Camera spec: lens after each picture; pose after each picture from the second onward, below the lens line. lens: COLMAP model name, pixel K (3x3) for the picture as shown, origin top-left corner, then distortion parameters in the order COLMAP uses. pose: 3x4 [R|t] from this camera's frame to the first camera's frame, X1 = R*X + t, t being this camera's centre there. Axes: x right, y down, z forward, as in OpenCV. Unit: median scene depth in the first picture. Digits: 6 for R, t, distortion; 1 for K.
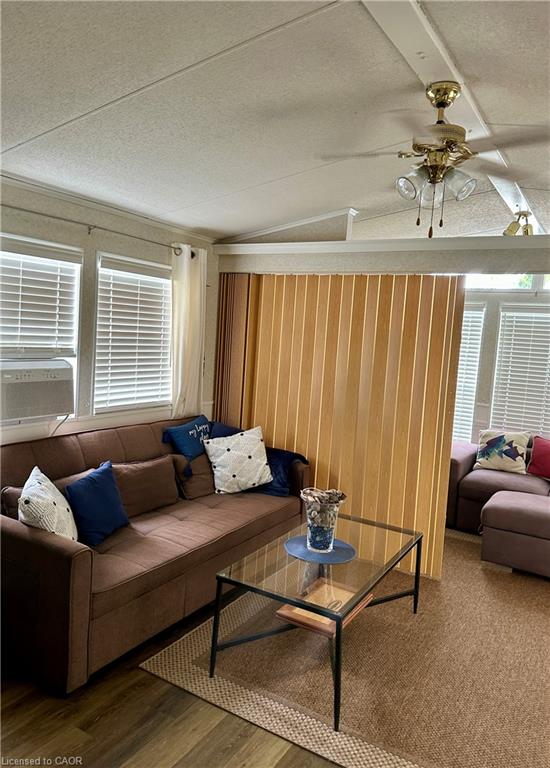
lens RADIAL K [[574.6, 0, 250.1], [0, 574.6, 384.3], [0, 0, 1]] dist [0.008629, -0.004229]
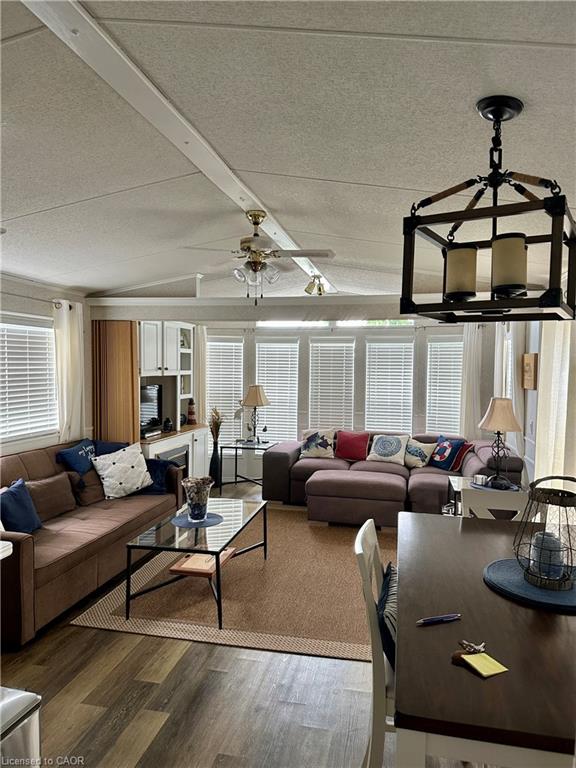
lens RADIAL K [[533.9, 0, 288.0], [0, 533.9, 384.0], [0, 0, 1]] dist [0.096942, 0.000175]
pose [[0.938841, -0.063038, 0.338531, -0.070948], [0.078482, 0.996398, -0.032113, 0.010164], [-0.335287, 0.056718, 0.940407, -0.244860]]
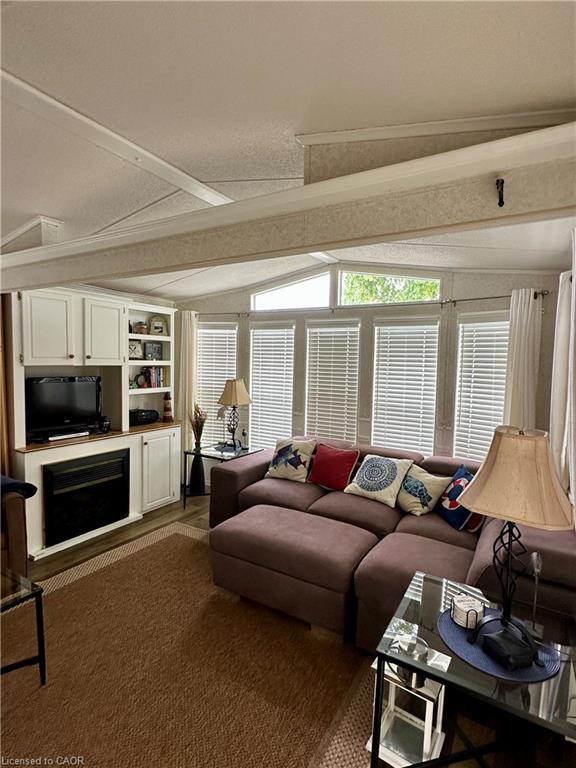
lens RADIAL K [[397.9, 0, 288.0], [0, 397.9, 384.0], [0, 0, 1]] dist [-0.010544, -0.000245]
pose [[0.998828, -0.042391, 0.023356, 0.522009], [0.043105, 0.998592, -0.030934, 0.002029], [-0.022012, 0.031905, 0.999249, 0.339278]]
